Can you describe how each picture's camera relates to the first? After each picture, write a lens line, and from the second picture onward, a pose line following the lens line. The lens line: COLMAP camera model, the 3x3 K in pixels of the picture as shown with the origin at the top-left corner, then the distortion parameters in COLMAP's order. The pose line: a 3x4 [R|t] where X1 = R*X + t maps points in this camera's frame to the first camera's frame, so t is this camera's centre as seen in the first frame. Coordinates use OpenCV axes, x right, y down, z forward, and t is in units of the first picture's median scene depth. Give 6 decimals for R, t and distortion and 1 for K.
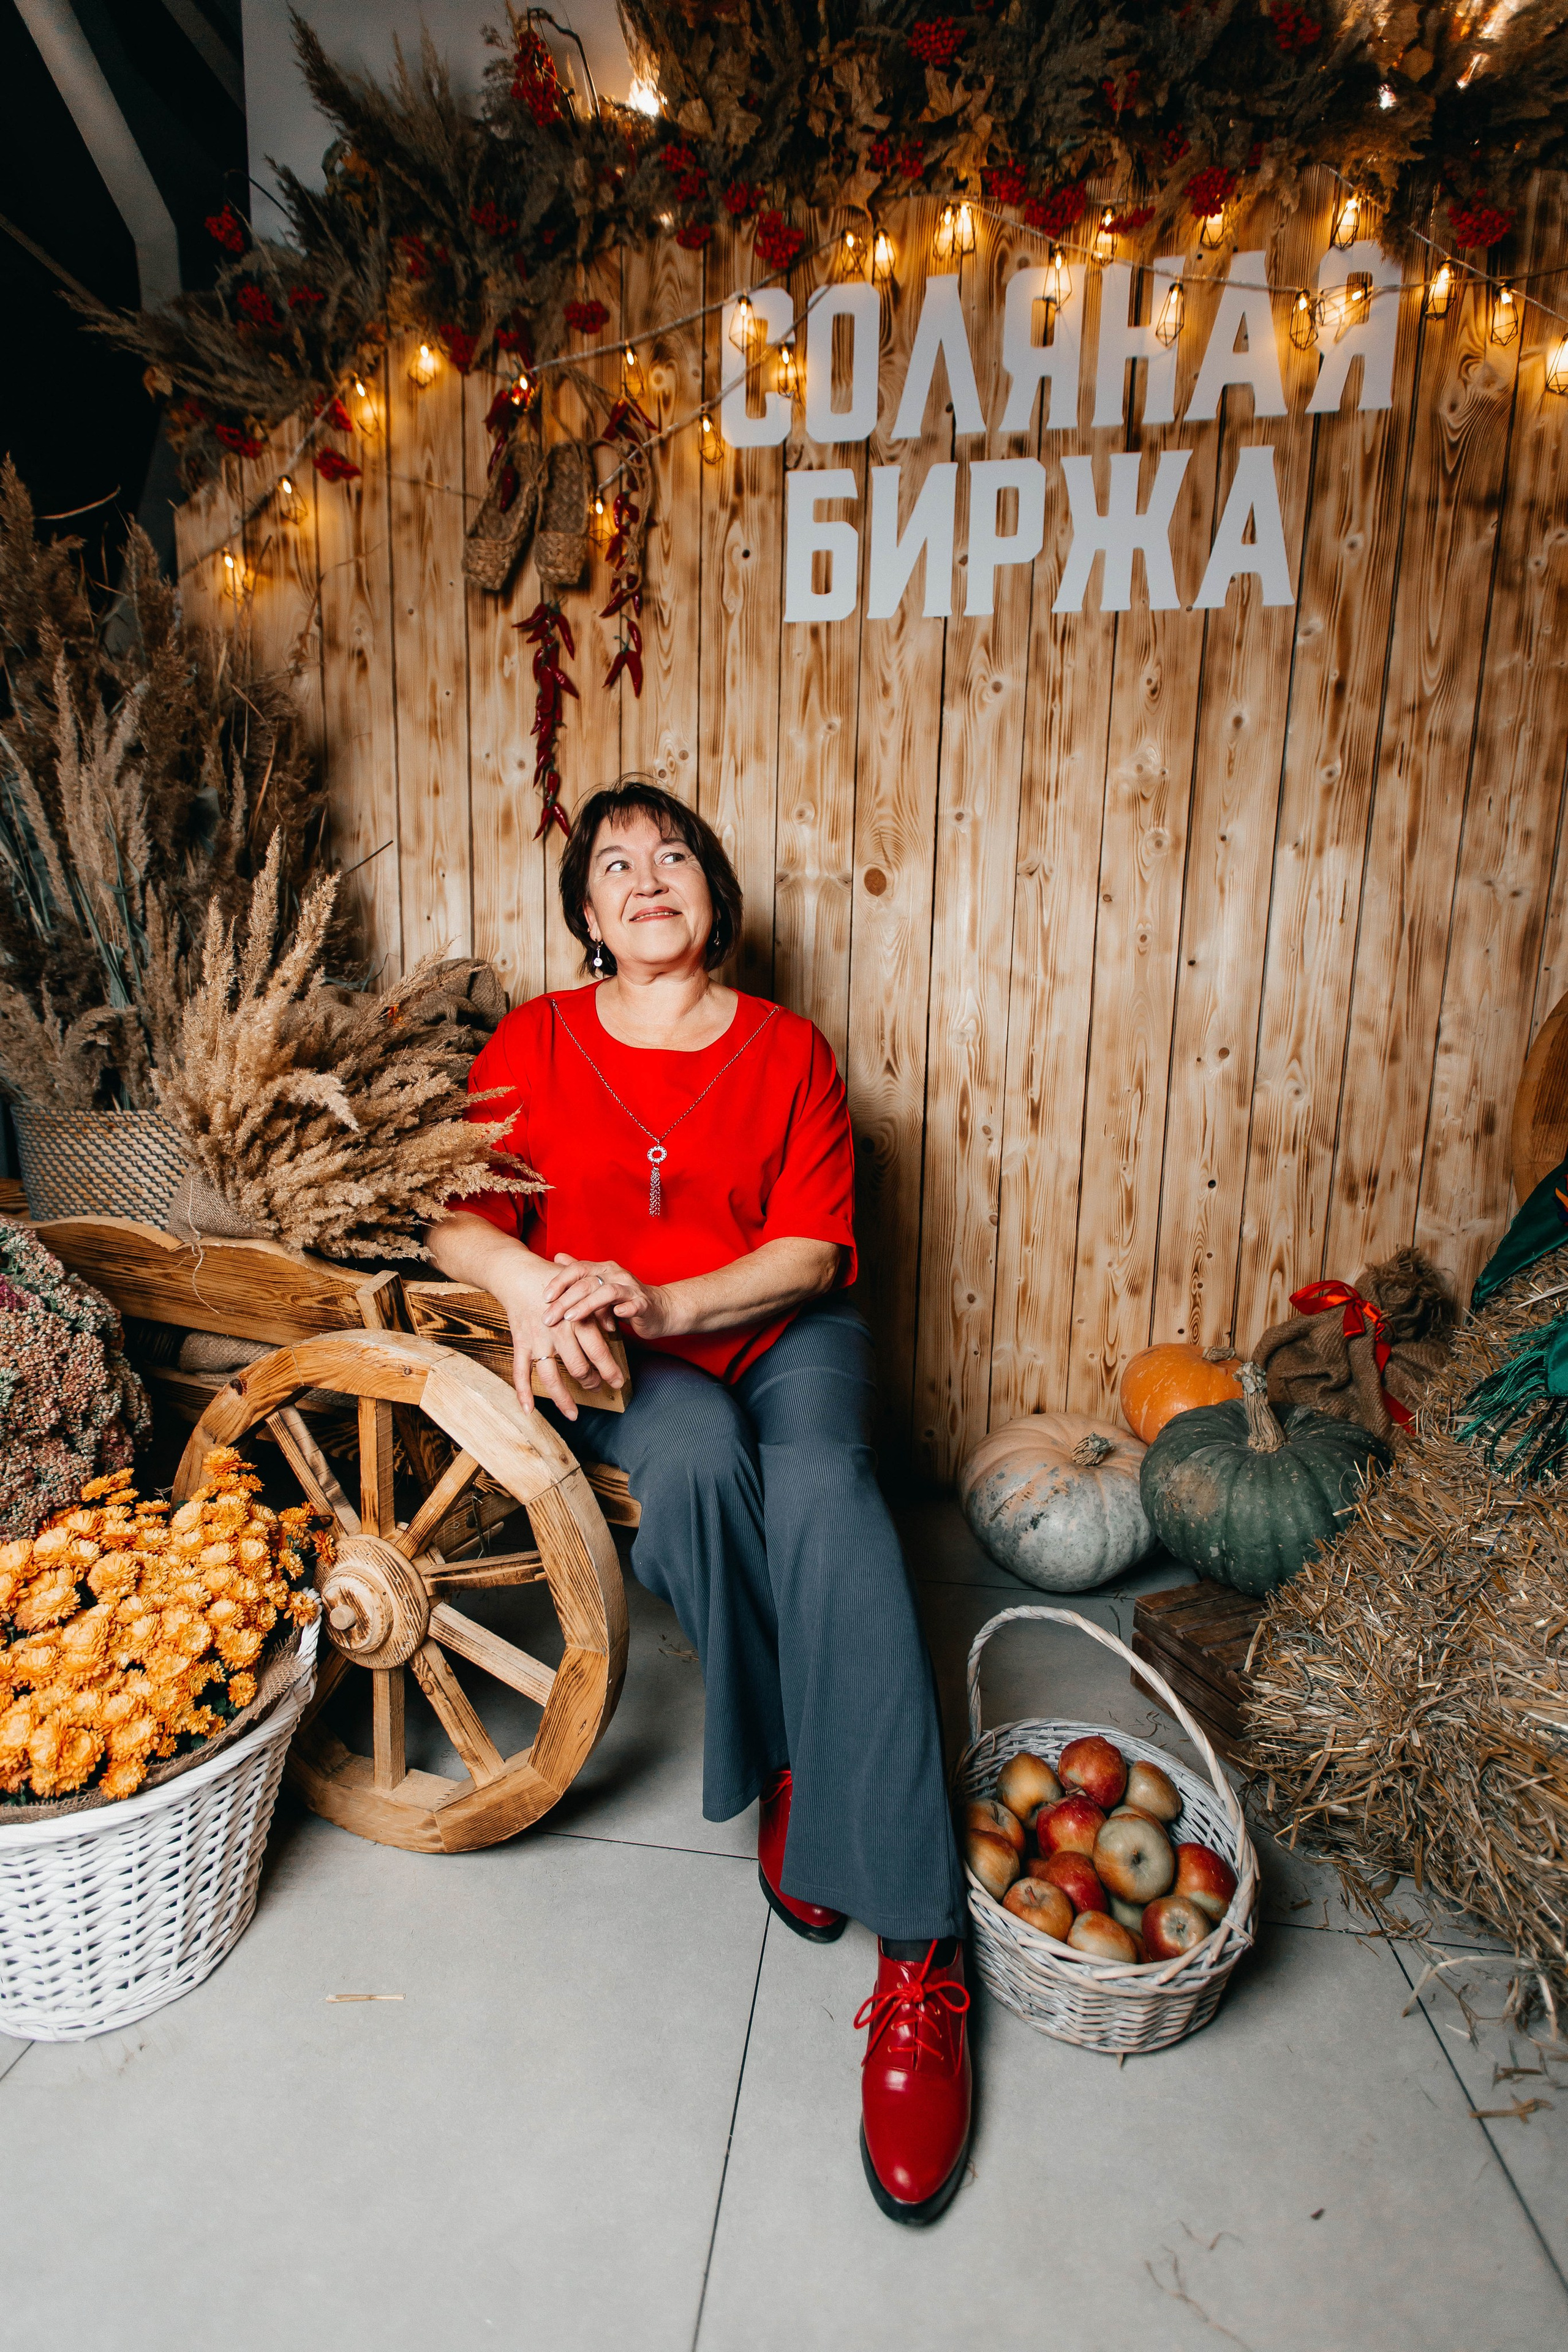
lens RADIAL K [[1041.2, 0, 778.0], [0, 1041.2, 1186.3], [0, 0, 1]] dist [0.010002, -0.006040]
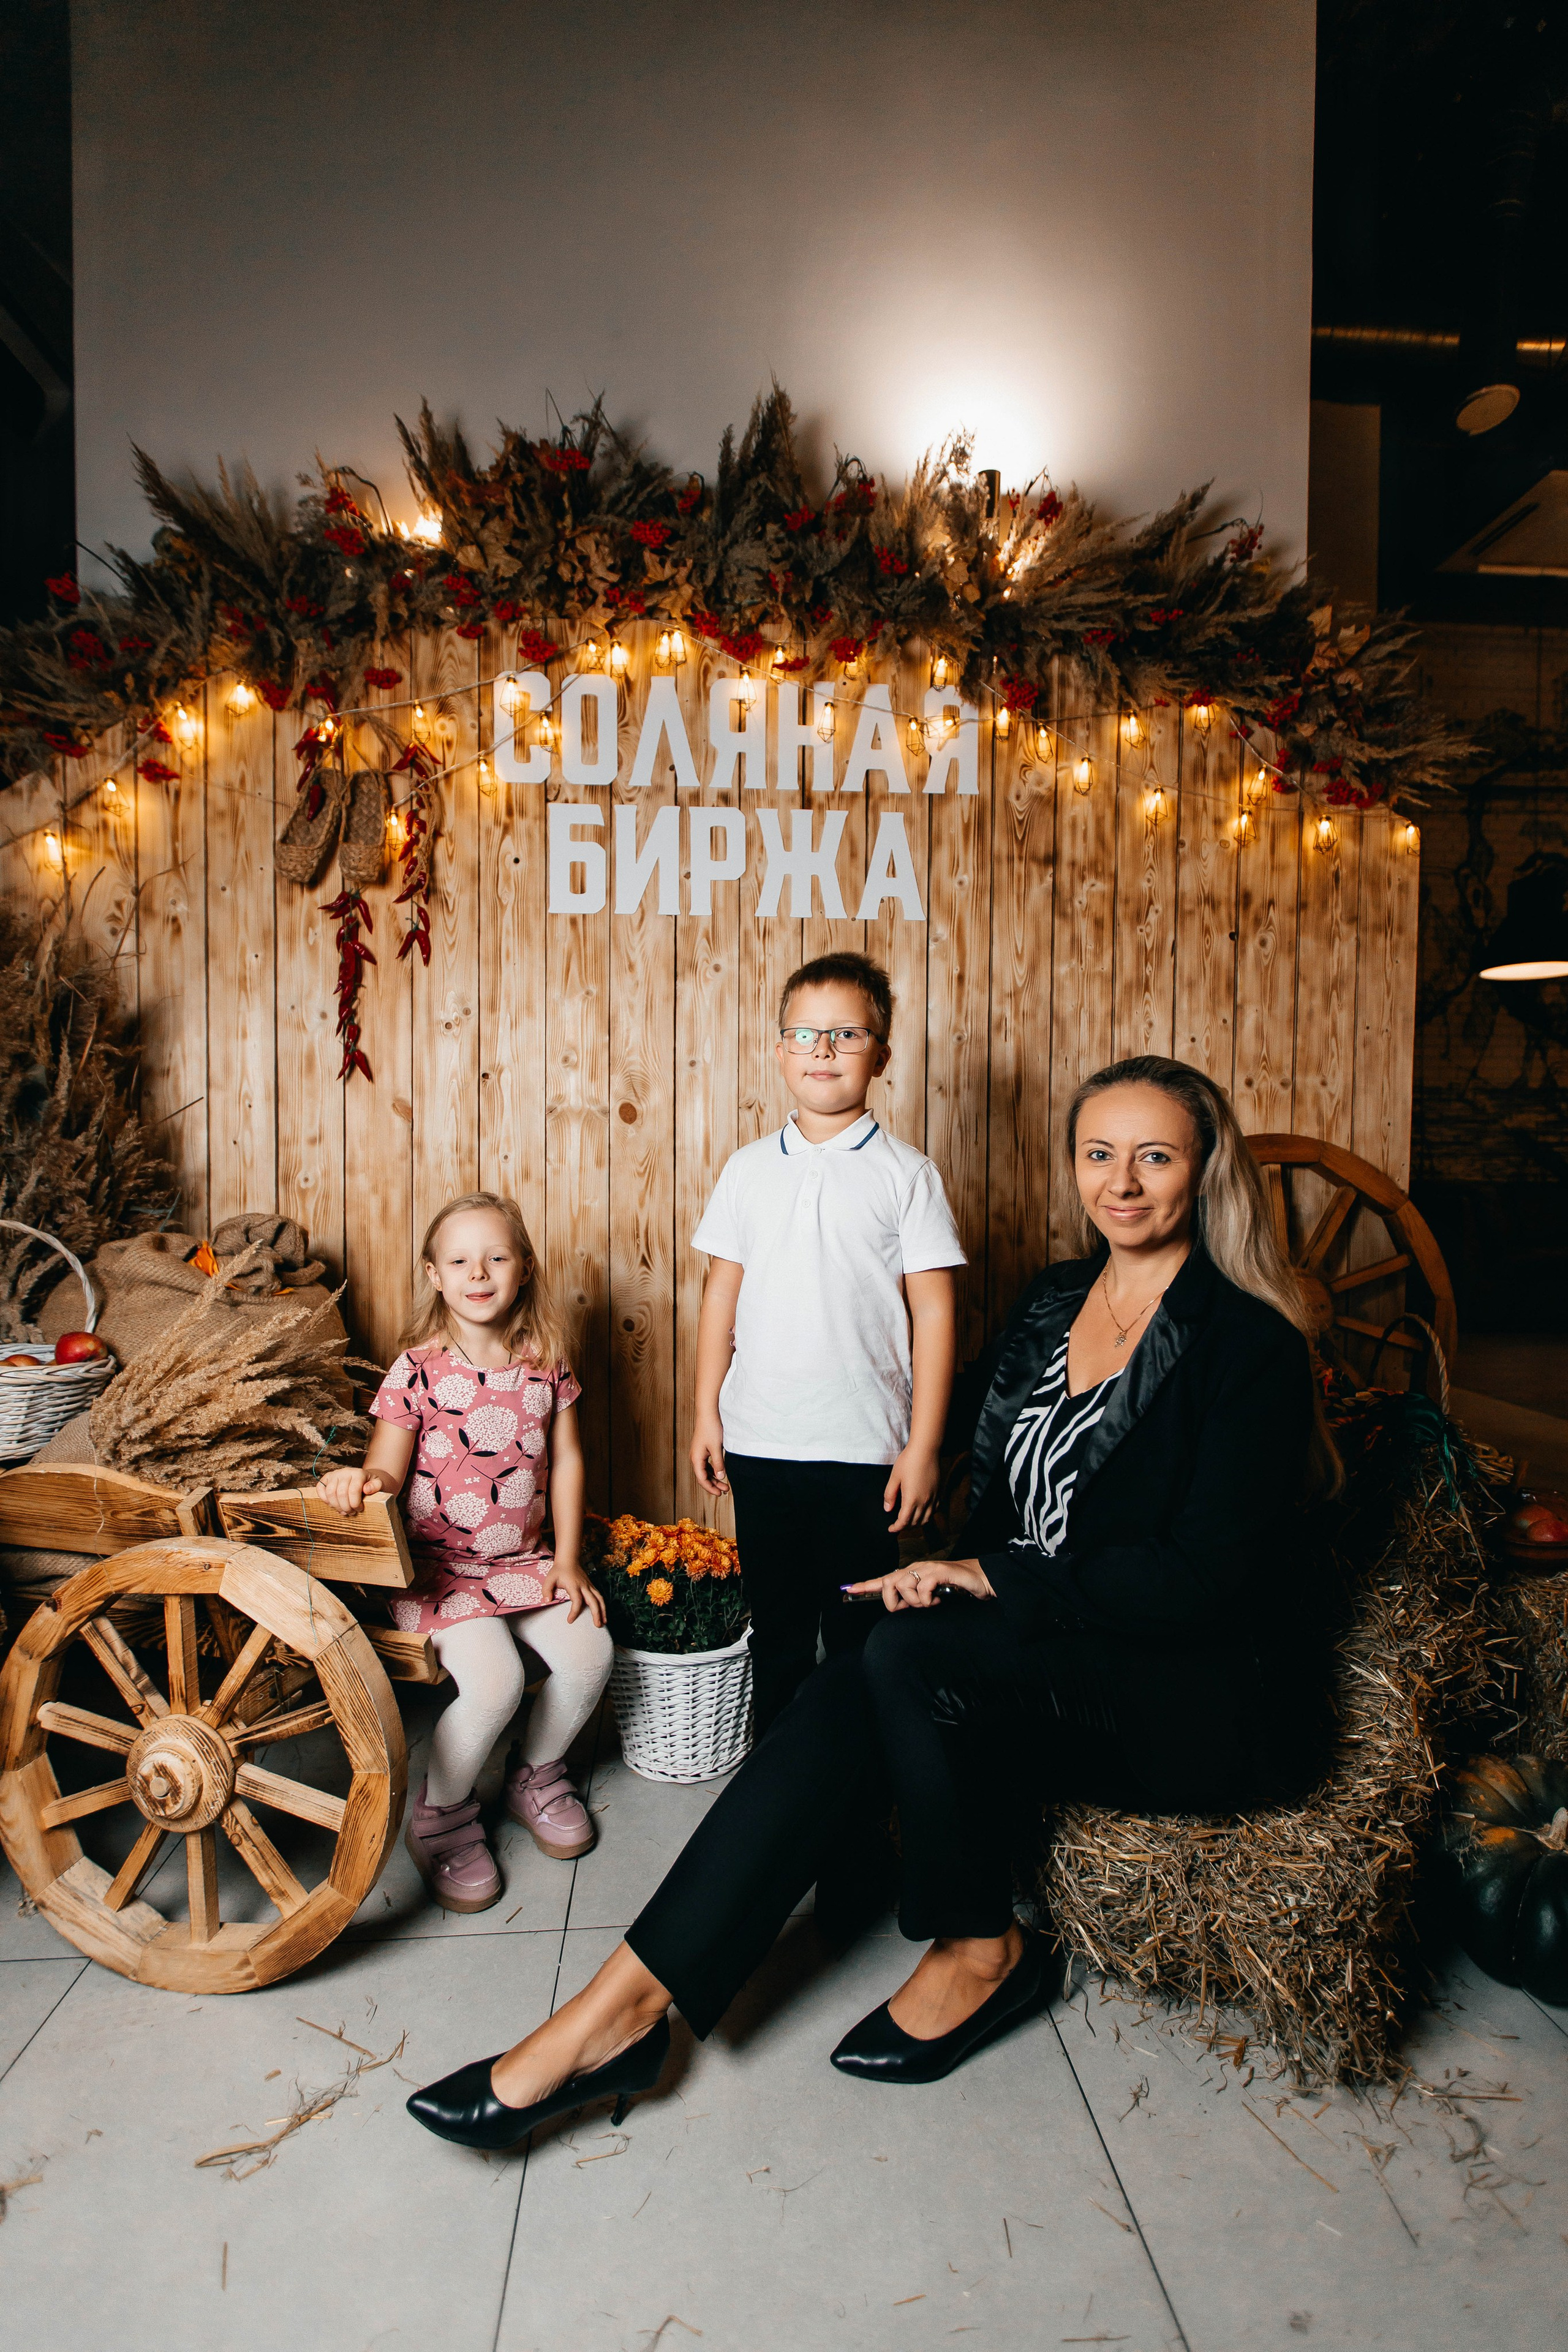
lens RADIAL K [[1041.2, 0, 781.1], [0, 1041.2, 1180.2], [0, 0, 1]] dist [0.010002, -0.006040]
pose [[0.977384, -0.022997, 0.210219, 0.008389], [0.047278, 0.992670, -0.111223, -0.068050], [-0.206120, 0.118646, 0.971307, -0.253032]]
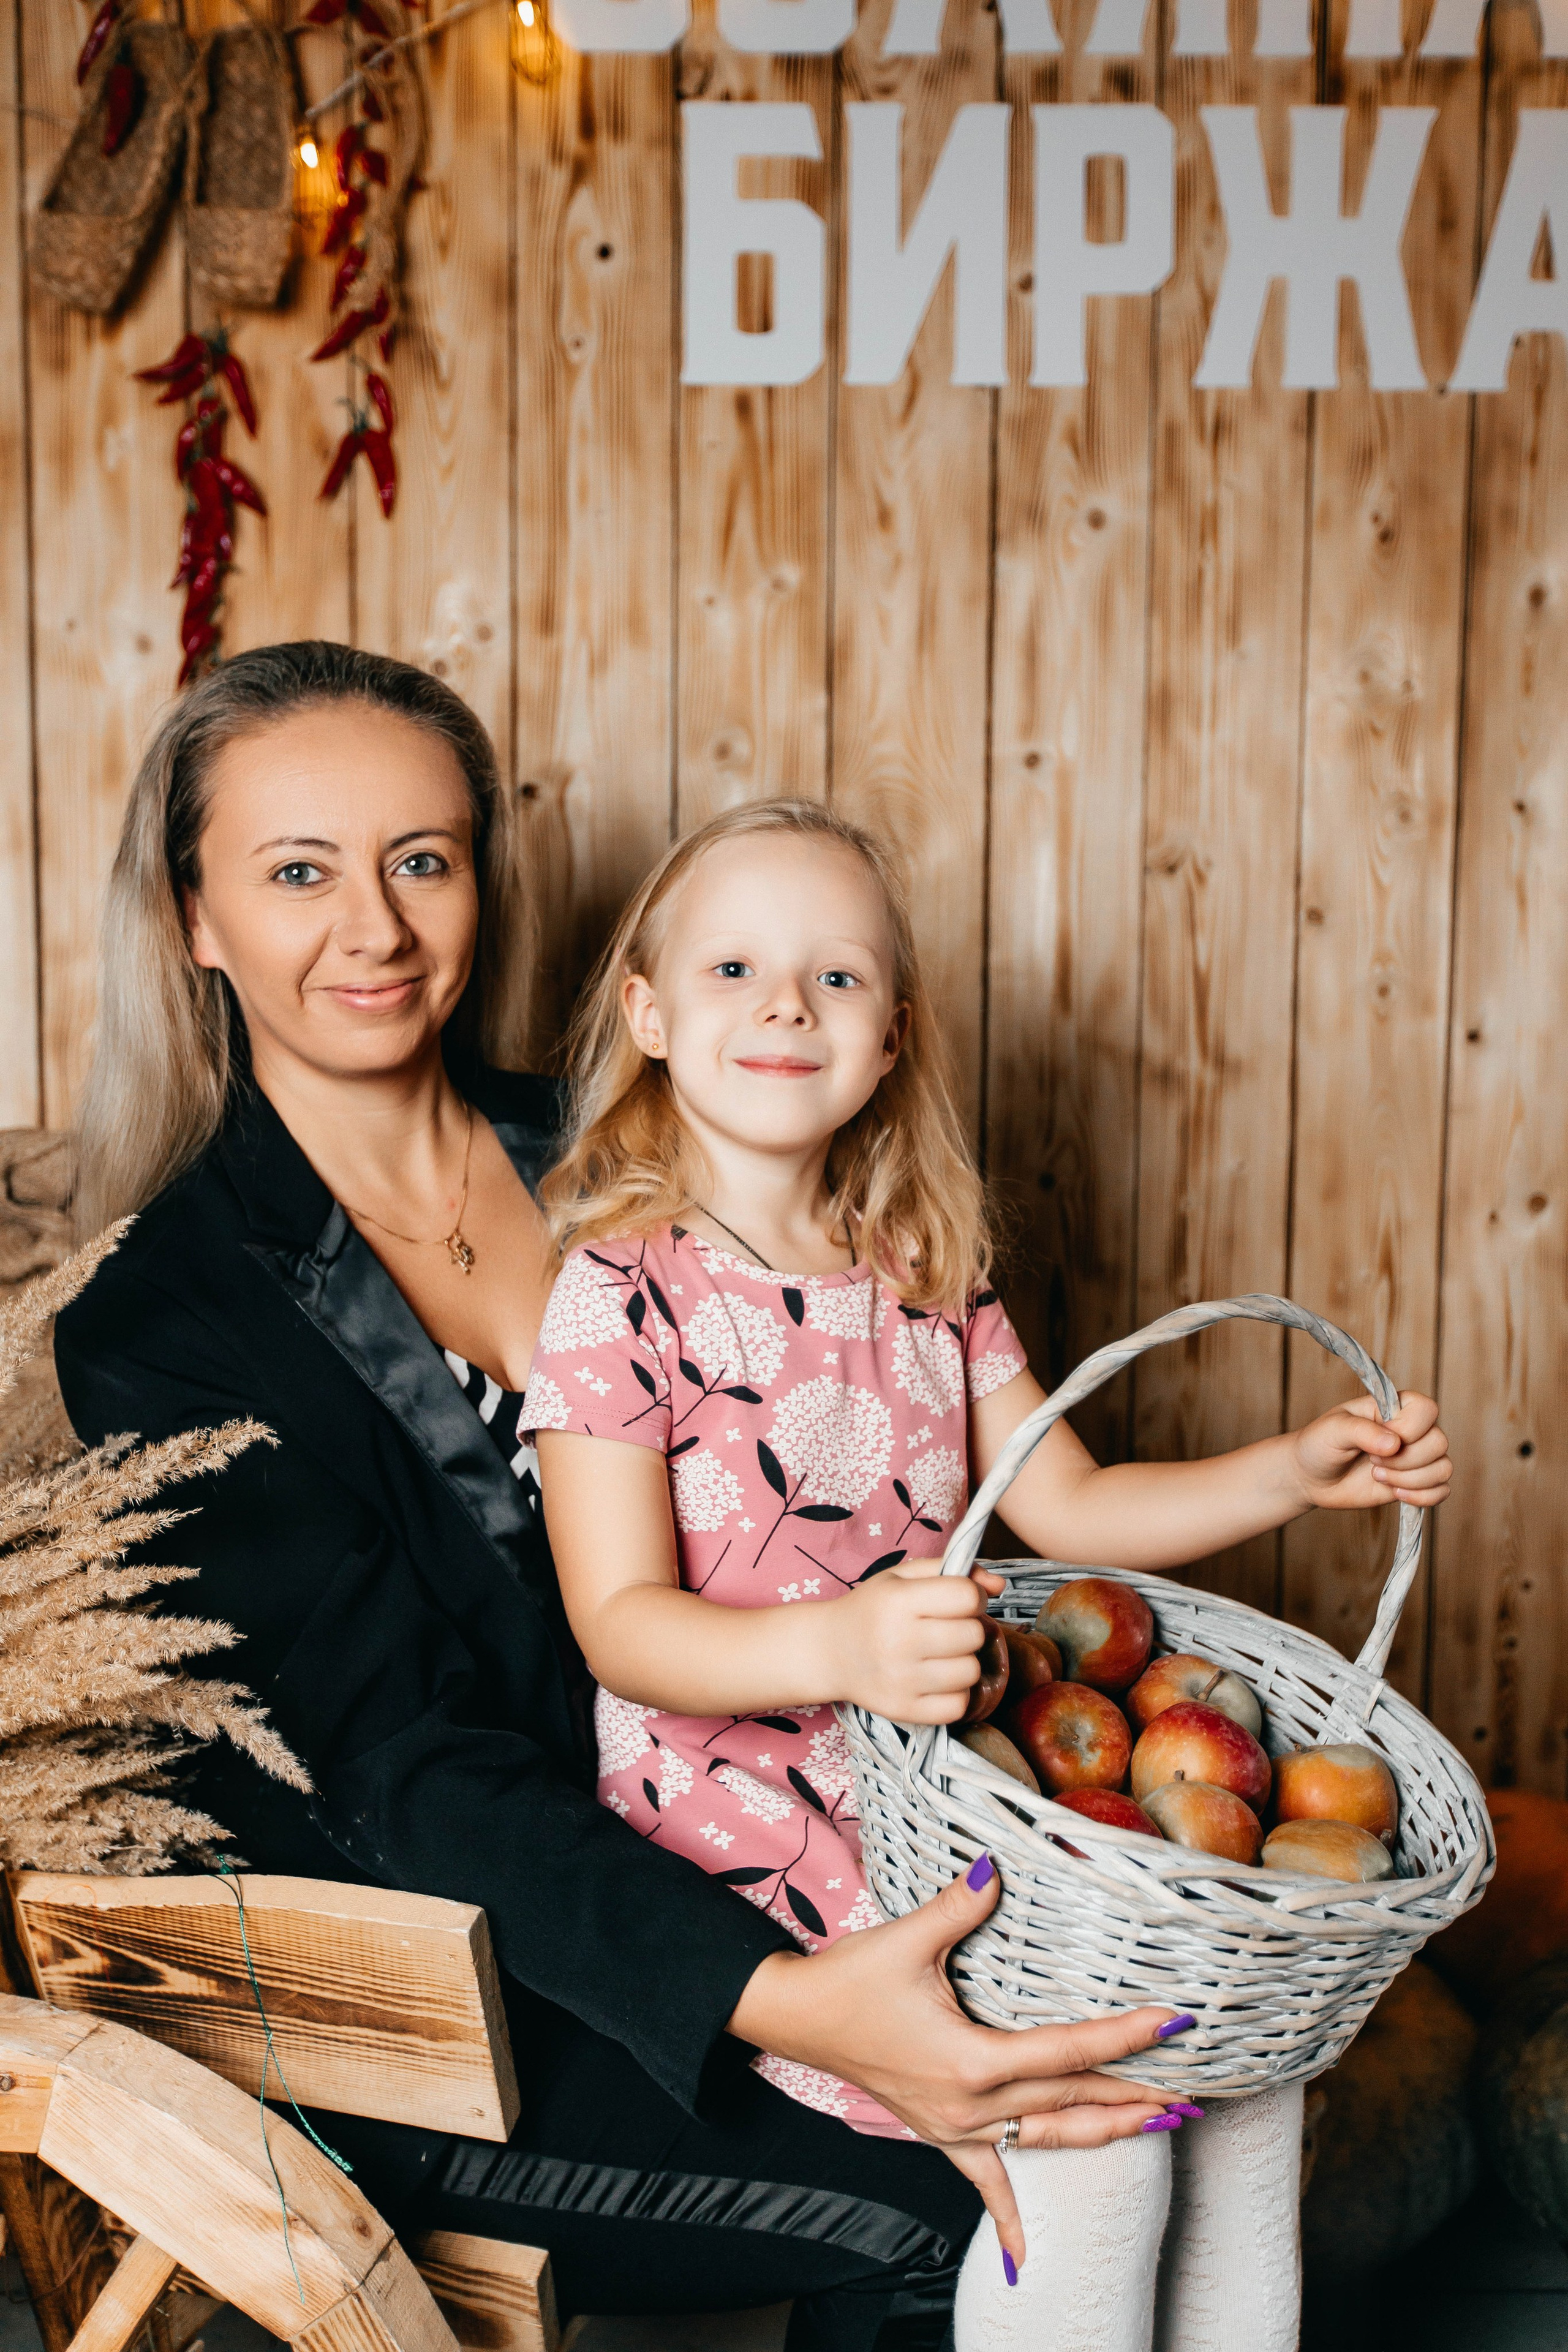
lens RADIAL K [[2166.3, 0, 784.4], [0, 2166.3, 1177.3], [0, 0, 1]] dist [0.002752, 0.000000]
pose [[0.989291, -0.027594, 0.143325, -0.110653], [0.034747, 0.998260, -0.047647, -0.104965], [-0.141760, 0.052117, 0.988528, -0.033886]]
